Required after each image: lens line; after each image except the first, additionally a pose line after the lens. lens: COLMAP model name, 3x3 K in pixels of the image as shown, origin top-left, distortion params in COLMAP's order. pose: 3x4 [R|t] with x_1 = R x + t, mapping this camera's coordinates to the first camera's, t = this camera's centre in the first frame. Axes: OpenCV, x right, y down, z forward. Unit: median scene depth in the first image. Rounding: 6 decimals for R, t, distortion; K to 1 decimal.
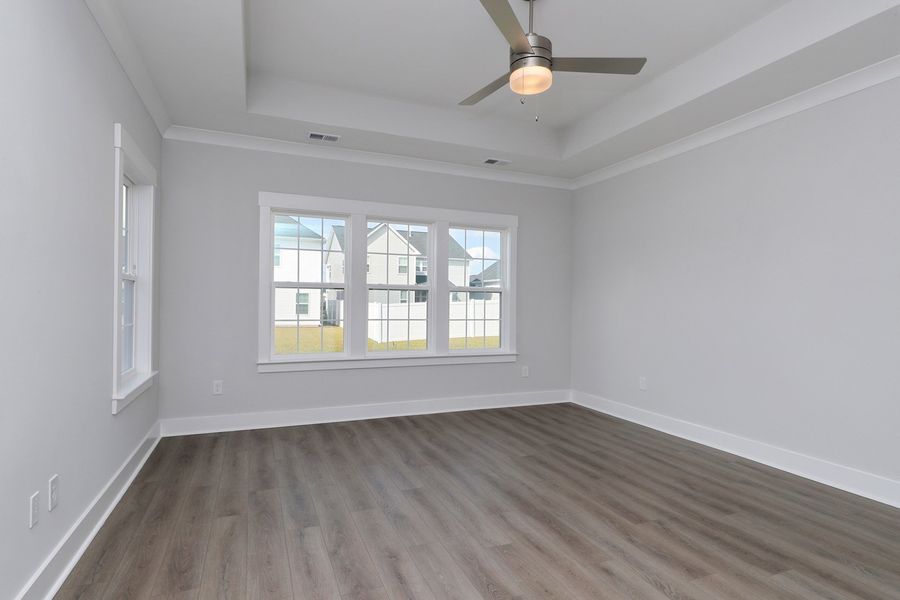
lens RADIAL K [[466.3, 0, 450.0], [0, 466.3, 300.0], [0, 0, 1]] dist [-0.000873, -0.000456]
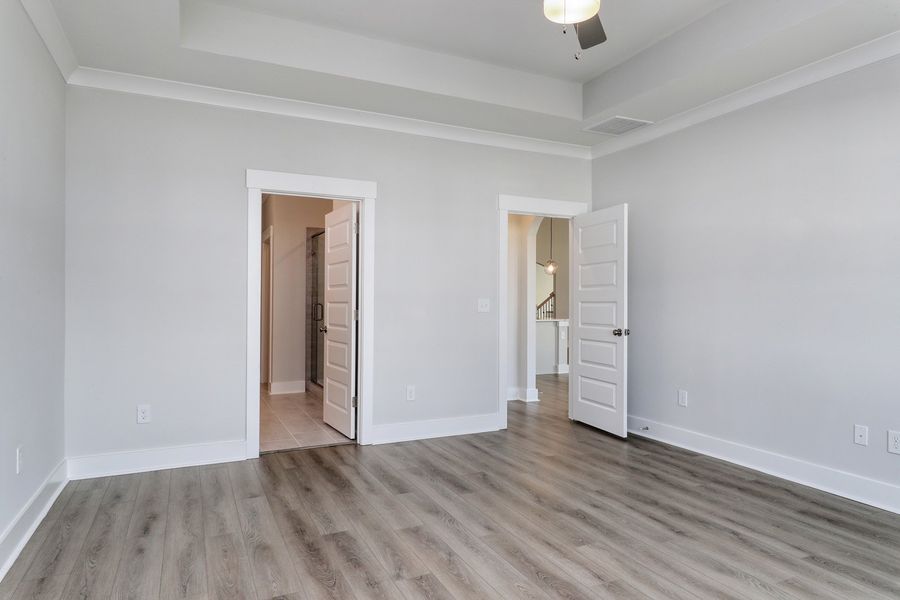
lens RADIAL K [[555.6, 0, 450.0], [0, 555.6, 300.0], [0, 0, 1]] dist [0.012188, 0.001414]
pose [[-0.998440, -0.017101, -0.053146, 0.444129], [-0.016444, 0.999783, -0.012782, 0.026126], [0.053353, -0.011888, -0.998505, 2.051787]]
